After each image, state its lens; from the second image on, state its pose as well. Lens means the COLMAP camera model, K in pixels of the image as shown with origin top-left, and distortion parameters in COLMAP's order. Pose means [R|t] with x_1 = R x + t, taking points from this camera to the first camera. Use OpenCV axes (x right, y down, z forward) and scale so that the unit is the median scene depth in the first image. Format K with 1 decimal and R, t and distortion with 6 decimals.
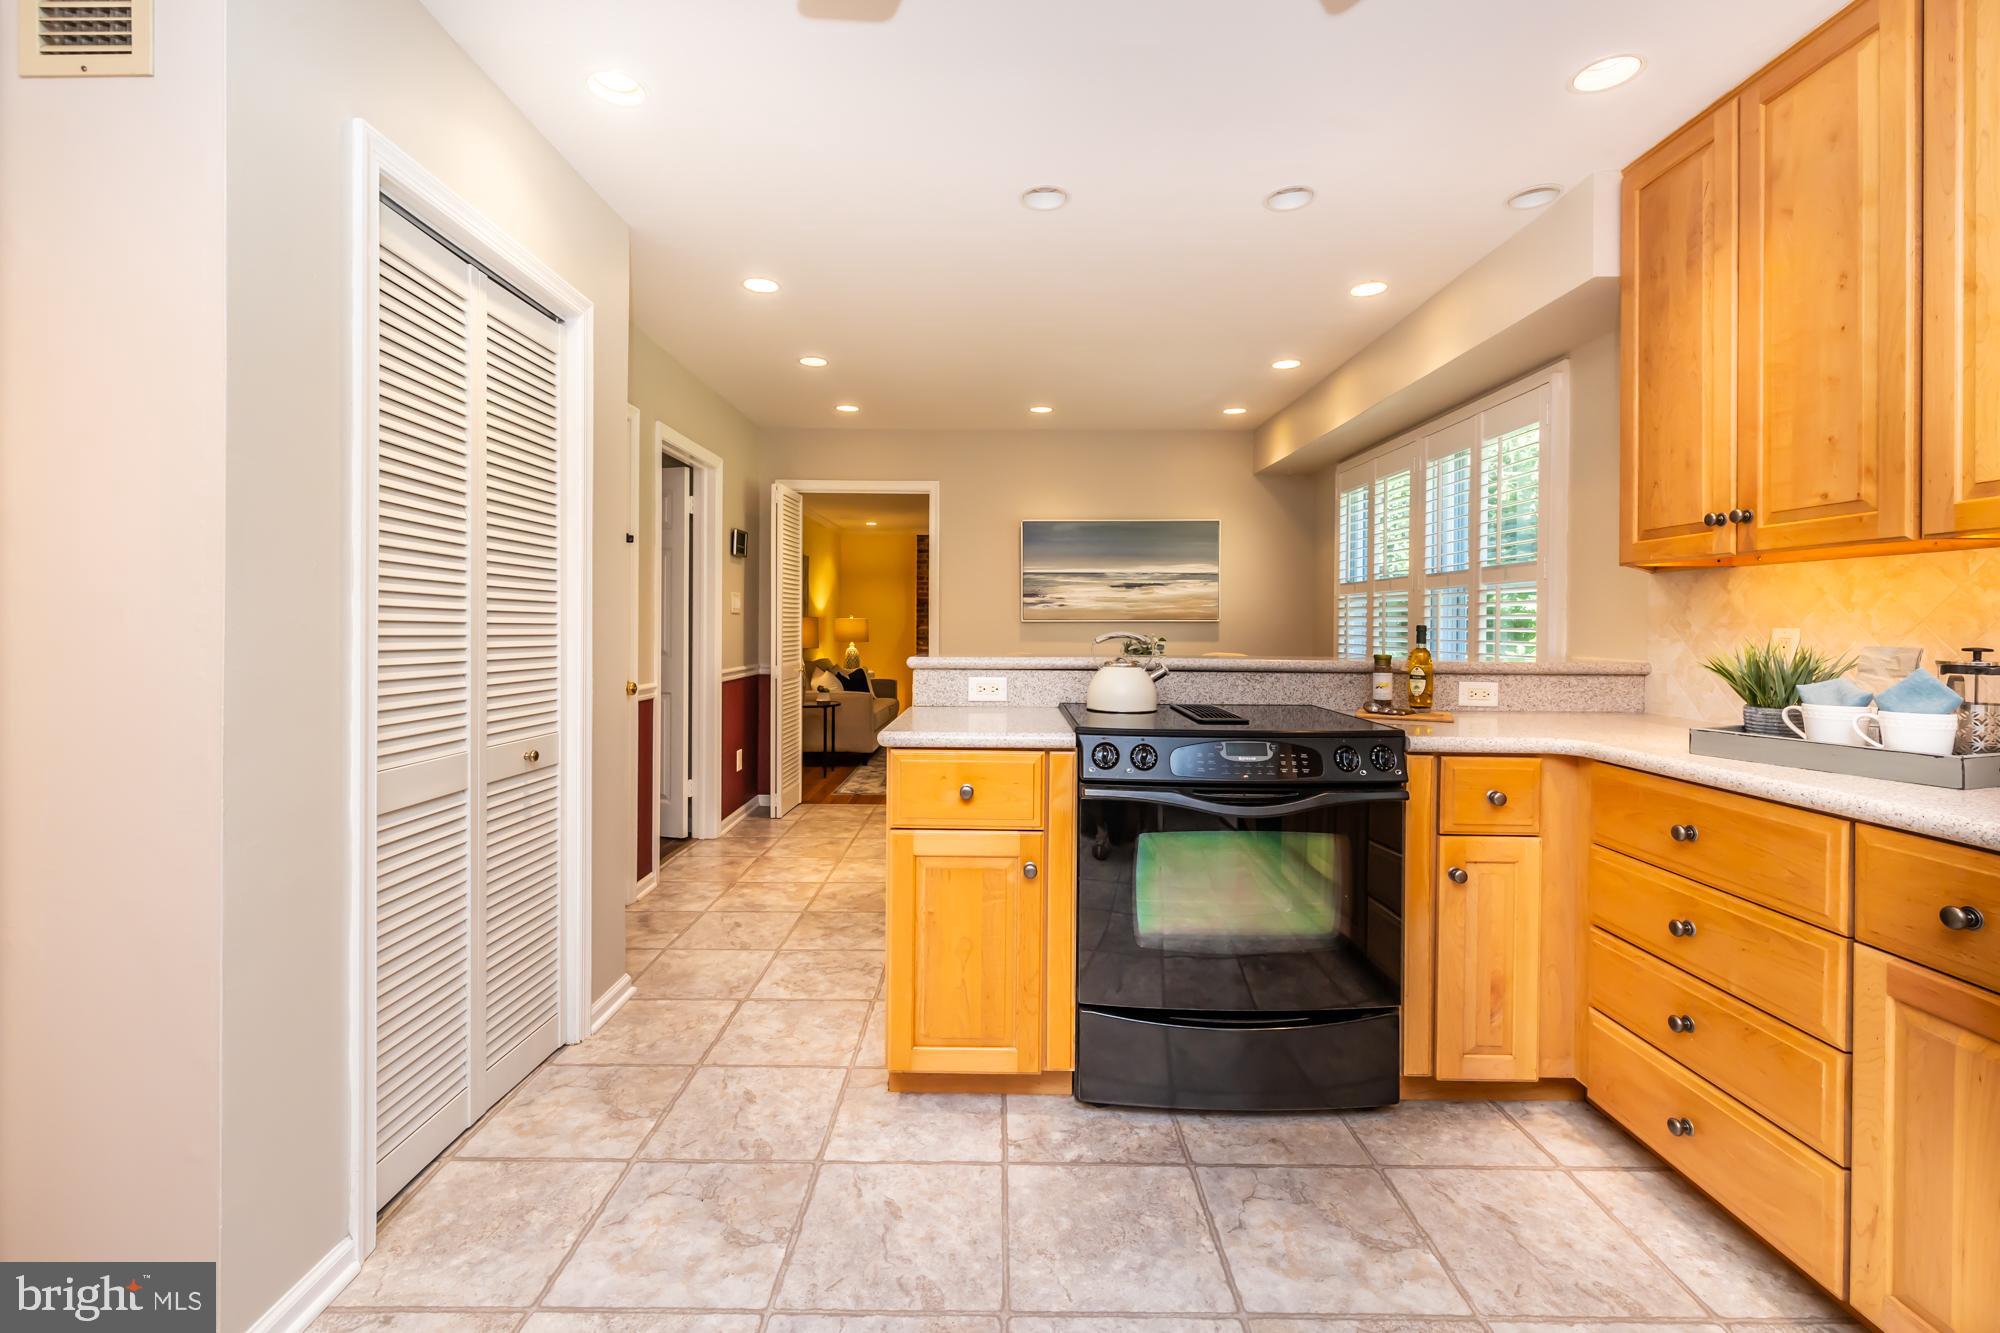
lens RADIAL K [[859.9, 0, 989.6], [0, 859.9, 623.5], [0, 0, 1]] dist [0.002982, -0.001193]
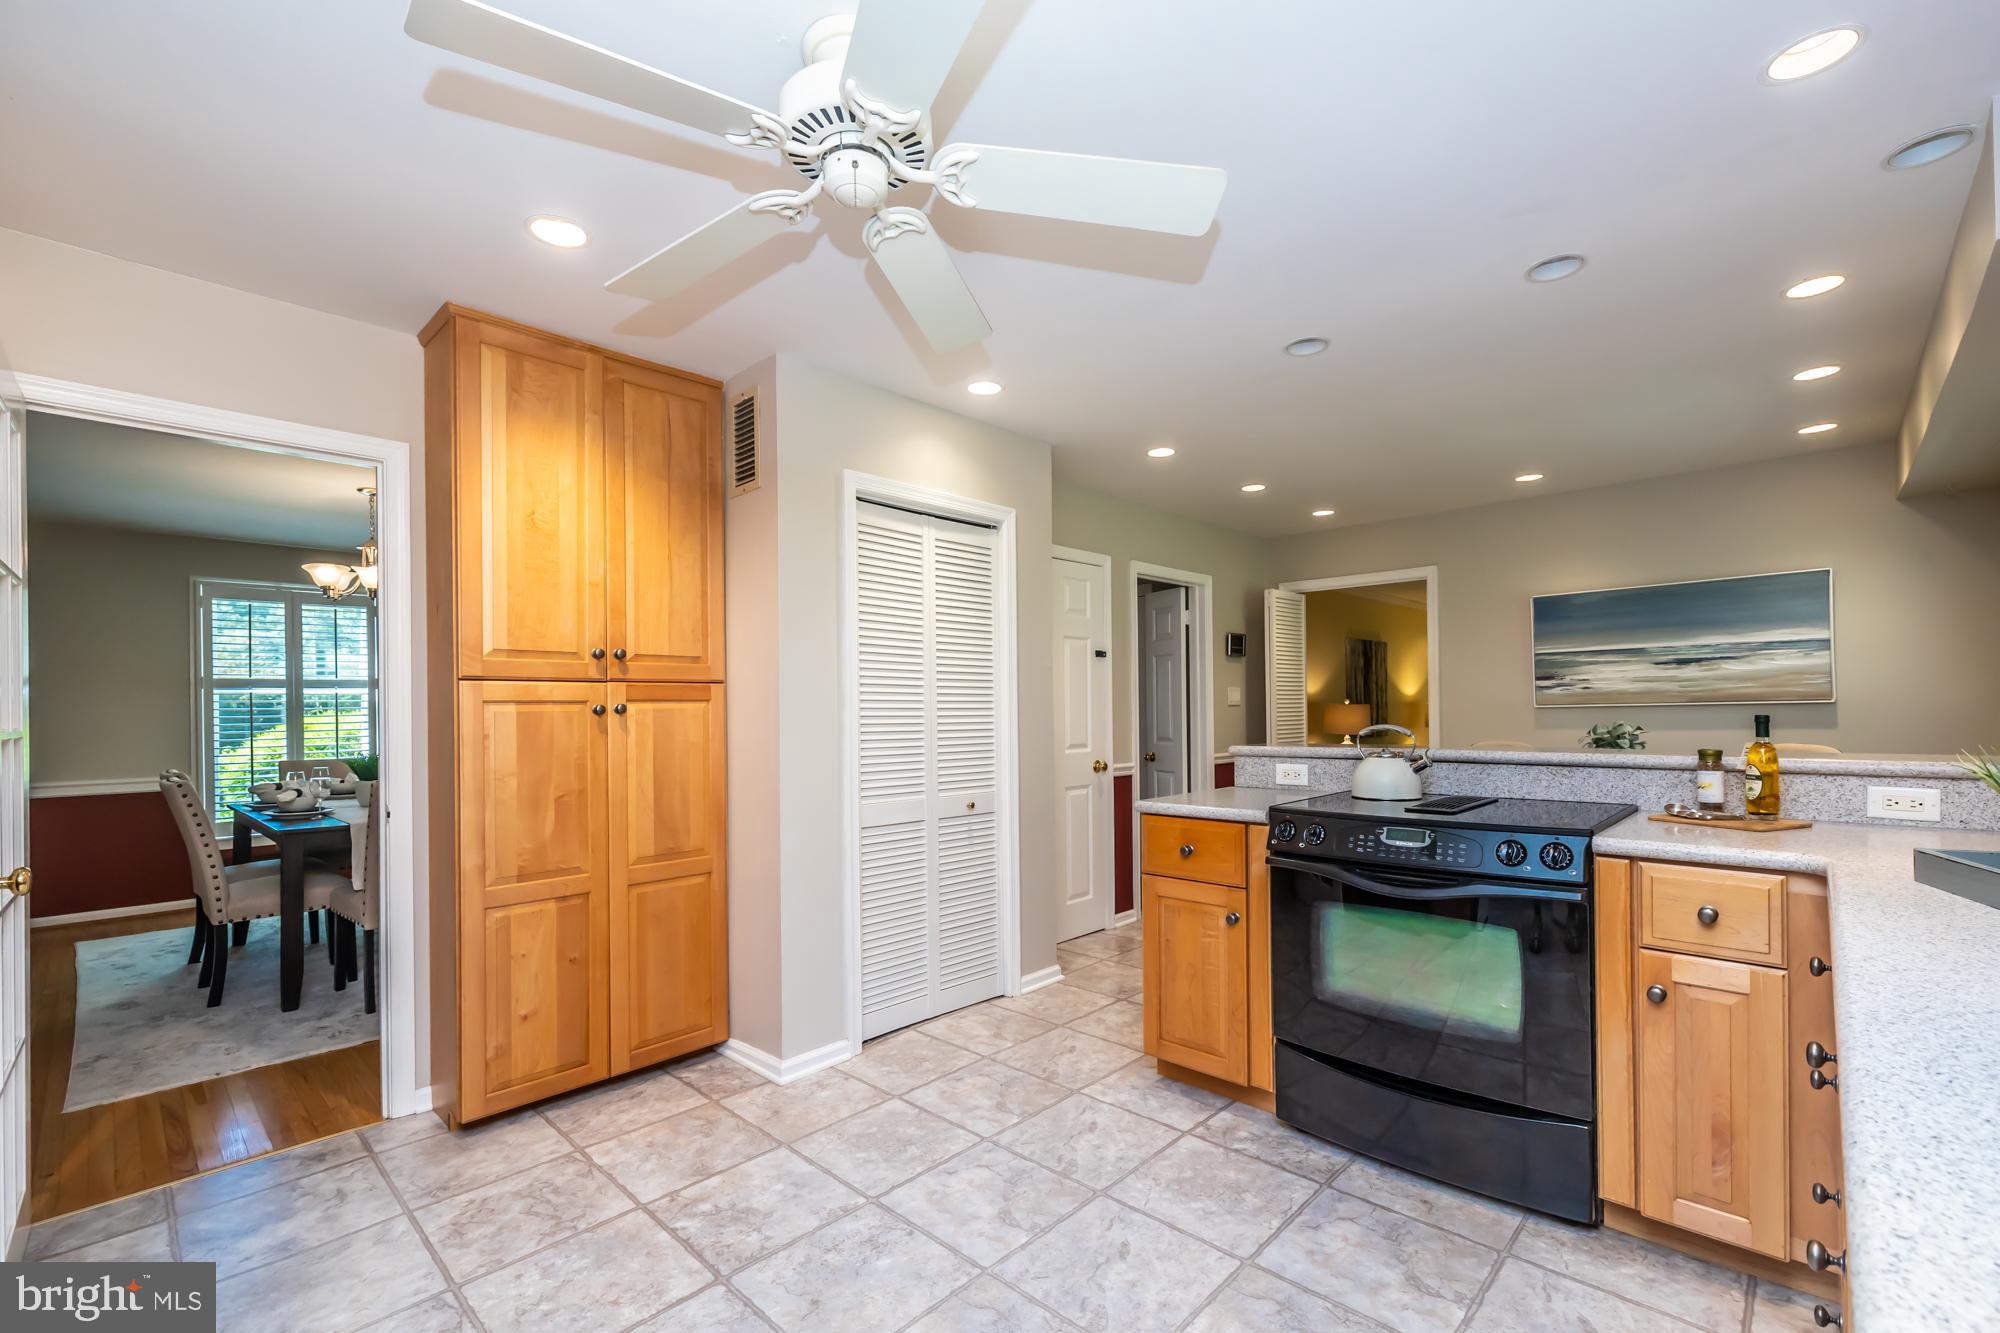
lens RADIAL K [[859.9, 0, 1001.2], [0, 859.9, 705.2], [0, 0, 1]] dist [0.002982, -0.001193]
pose [[0.724540, -0.021037, -0.688912, 0.619560], [0.018886, 0.999765, -0.010667, -0.013877], [0.688974, -0.005282, 0.724767, -0.121153]]
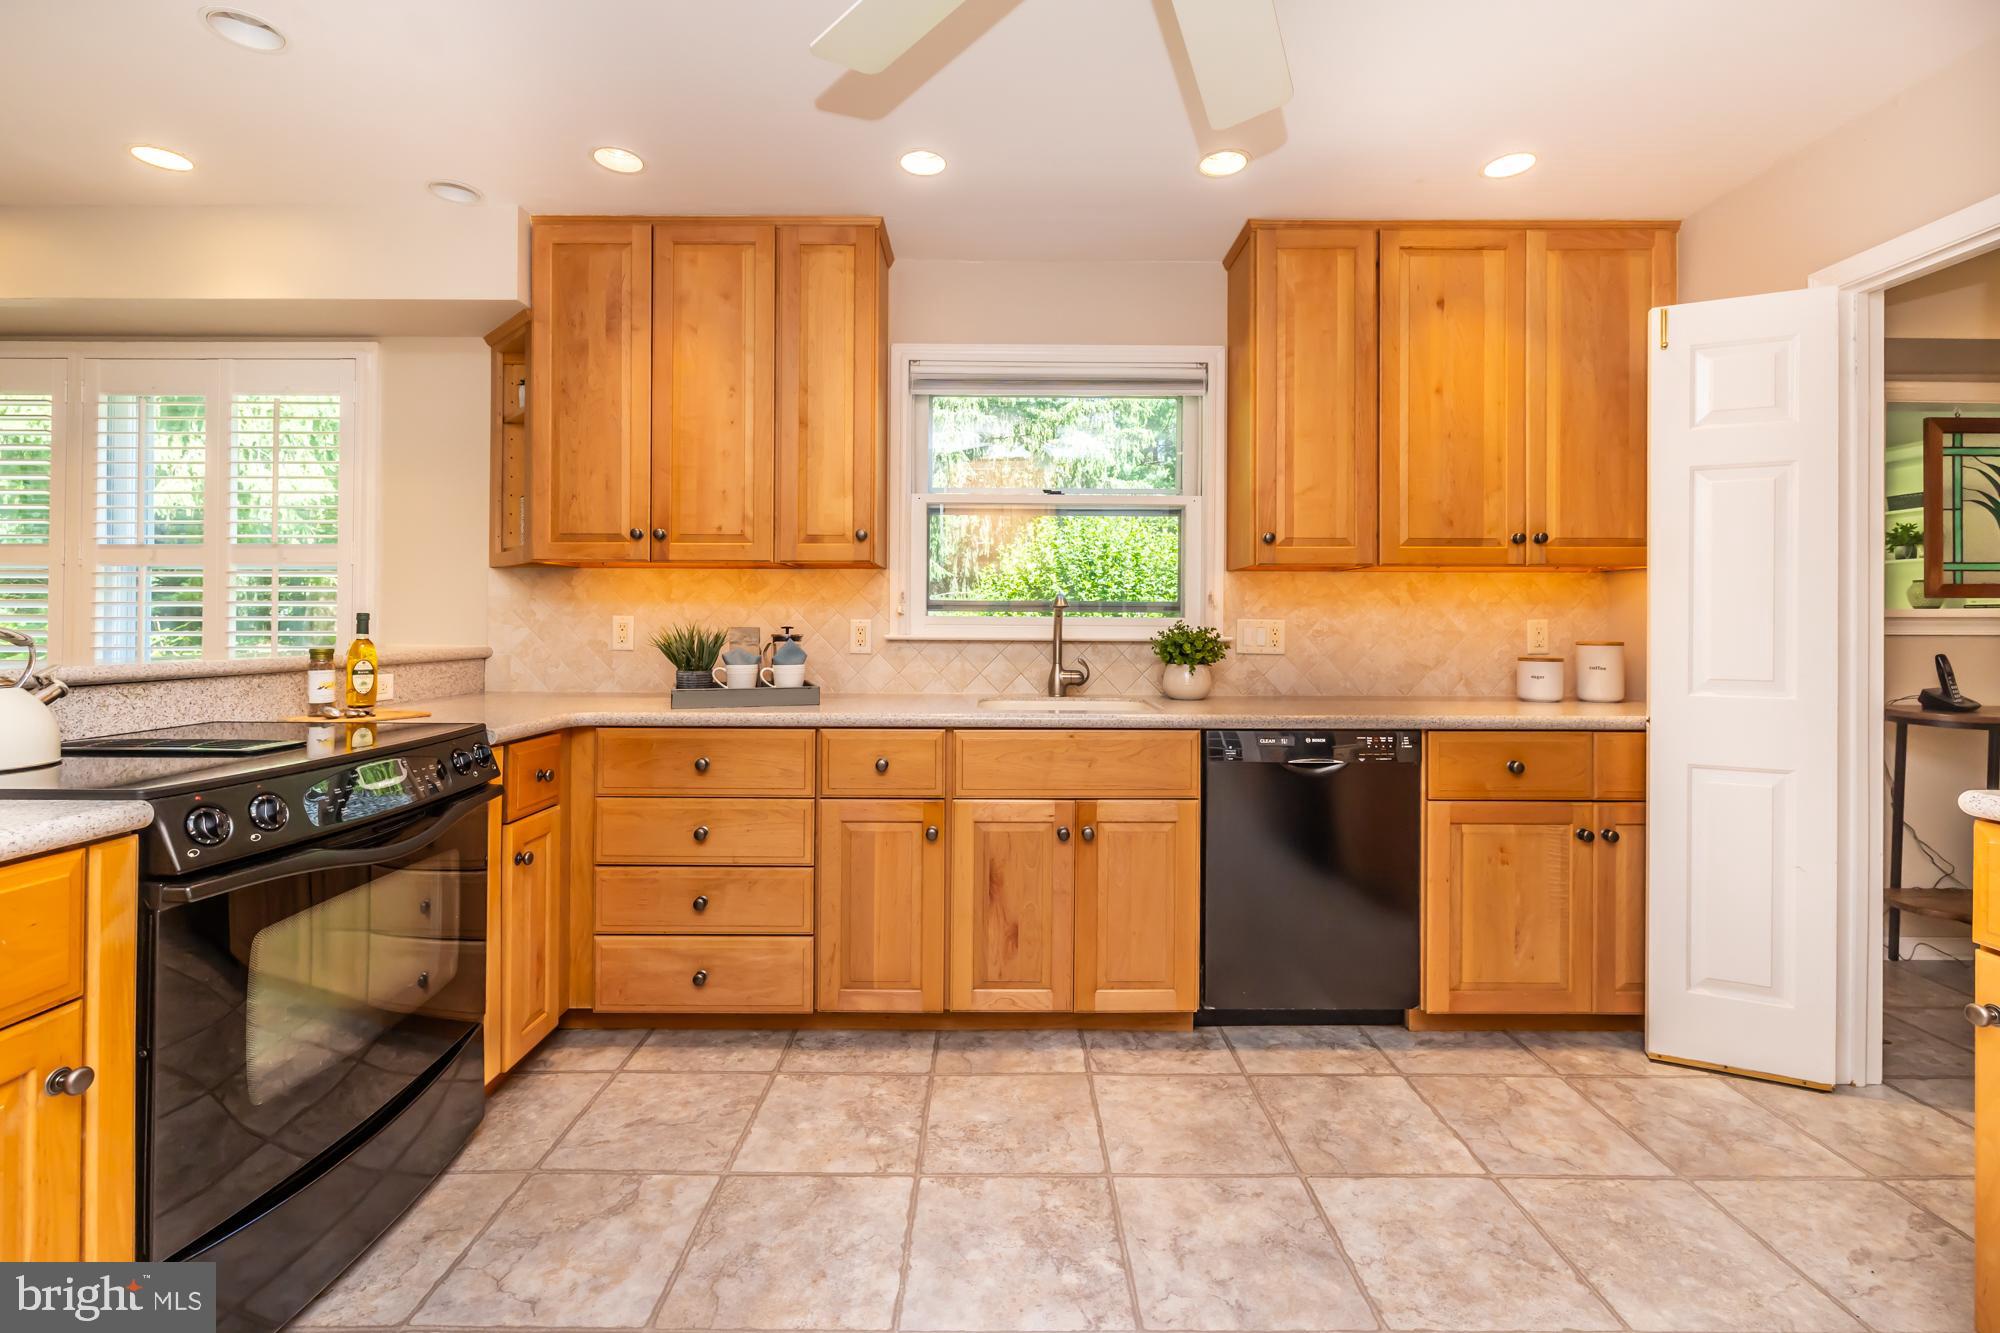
lens RADIAL K [[859.9, 0, 1003.0], [0, 859.9, 621.6], [0, 0, 1]] dist [0.002982, -0.001193]
pose [[-0.016678, -0.005074, 0.999848, -0.441306], [-0.002272, 0.999985, 0.005037, 0.005714], [-0.999858, -0.002187, -0.016690, 0.412749]]
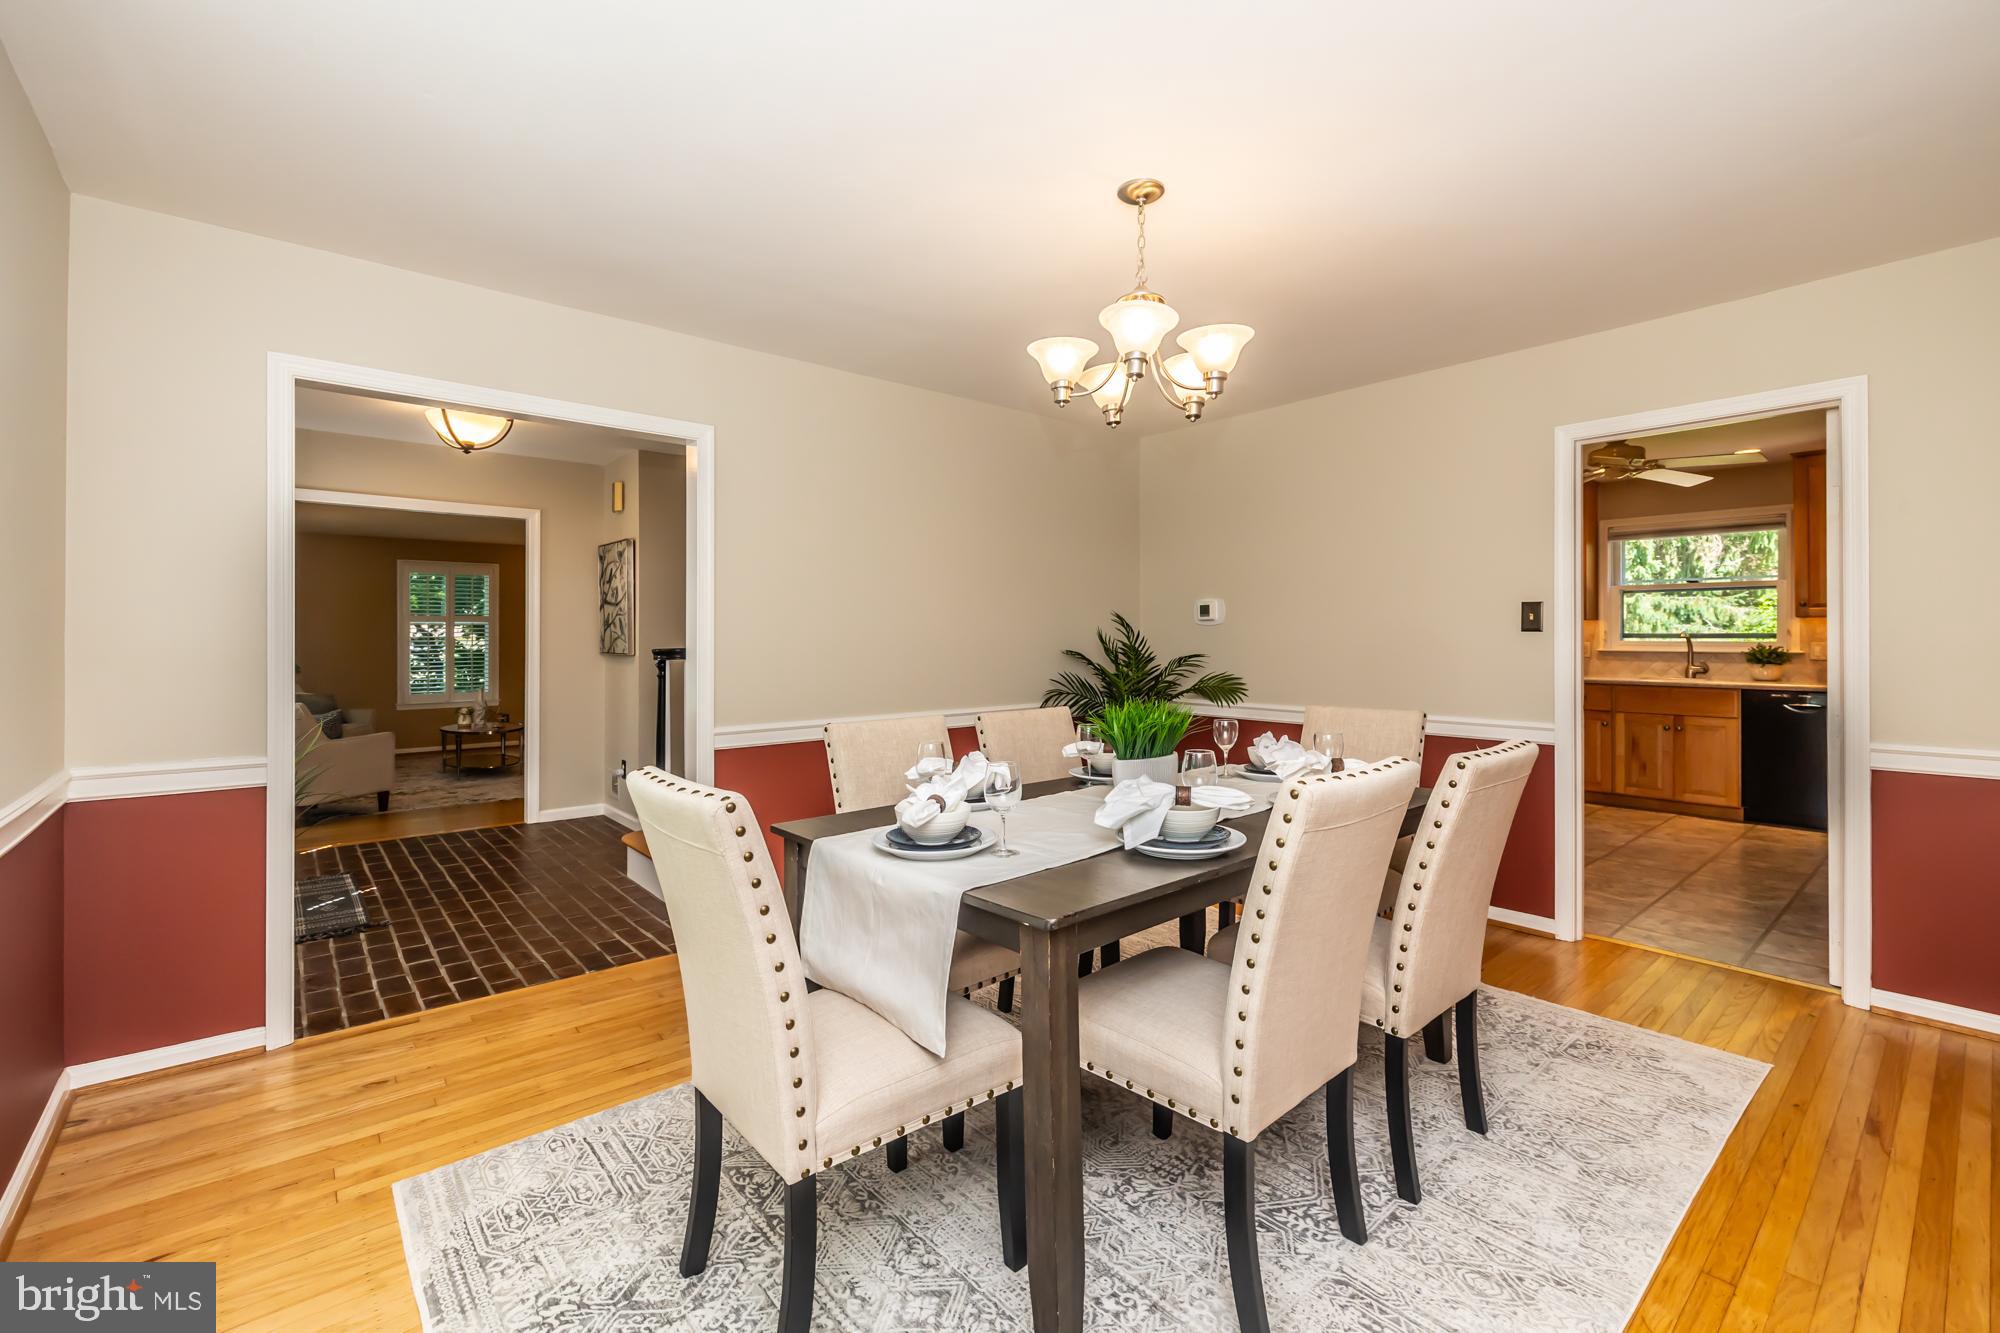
lens RADIAL K [[859.9, 0, 1020.7], [0, 859.9, 628.2], [0, 0, 1]] dist [0.002982, -0.001193]
pose [[0.753939, 0.000137, 0.656944, -2.609817], [0.004822, 0.999972, -0.005742, -0.029843], [-0.656927, 0.007497, 0.753917, -0.369487]]
